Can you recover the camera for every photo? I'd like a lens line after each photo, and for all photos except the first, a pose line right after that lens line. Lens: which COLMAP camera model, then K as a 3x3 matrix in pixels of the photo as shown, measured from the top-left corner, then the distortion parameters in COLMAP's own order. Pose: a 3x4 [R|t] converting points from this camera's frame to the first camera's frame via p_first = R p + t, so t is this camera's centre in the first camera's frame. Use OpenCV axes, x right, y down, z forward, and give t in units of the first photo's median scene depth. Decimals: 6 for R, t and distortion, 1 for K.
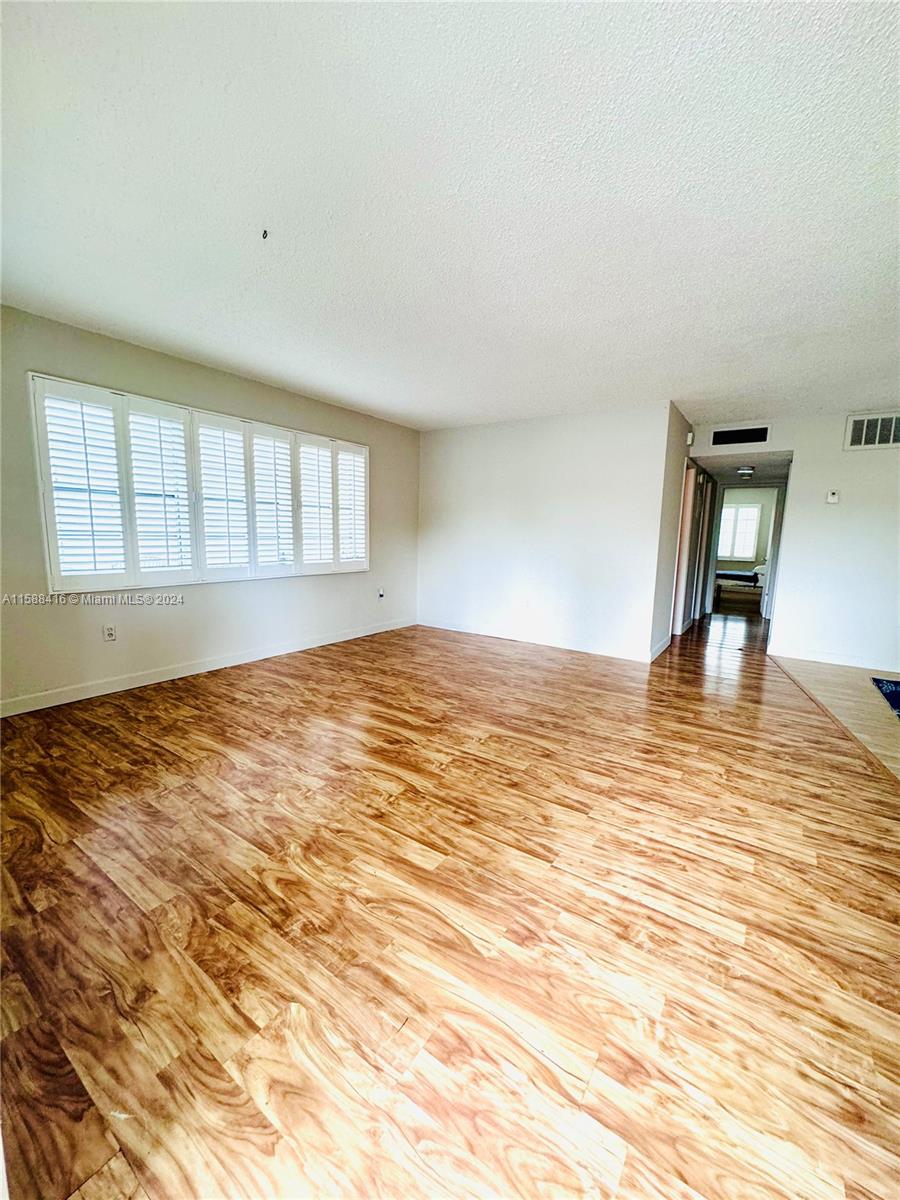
lens RADIAL K [[476.2, 0, 448.7], [0, 476.2, 602.3], [0, 0, 1]] dist [-0.006102, 0.000025]
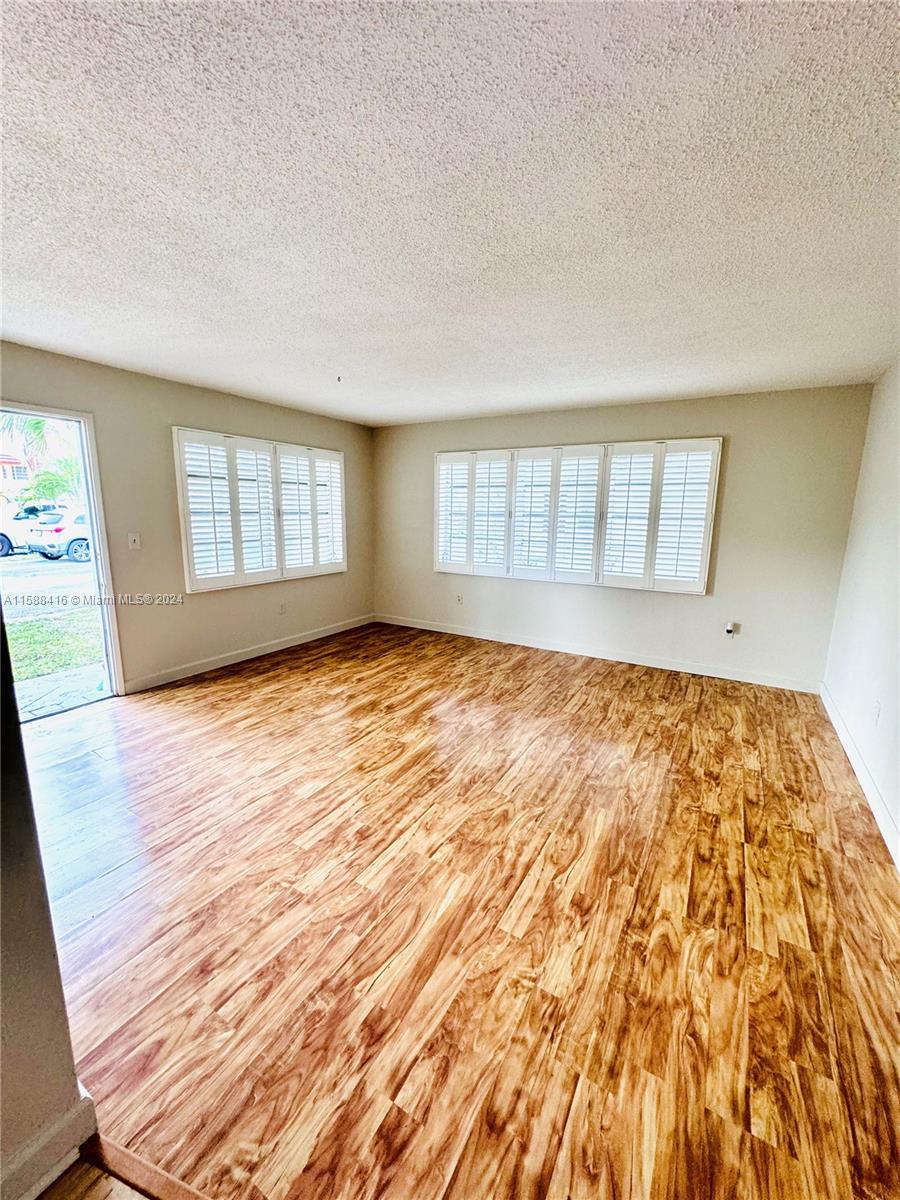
lens RADIAL K [[478.4, 0, 450.0], [0, 478.4, 600.0], [0, 0, 1]] dist [-0.002378, 0.000574]
pose [[0.075365, 0.162249, -0.983868, 1.083020], [-0.155668, 0.976491, 0.149108, -0.204911], [0.984930, 0.141919, 0.098850, 0.938562]]
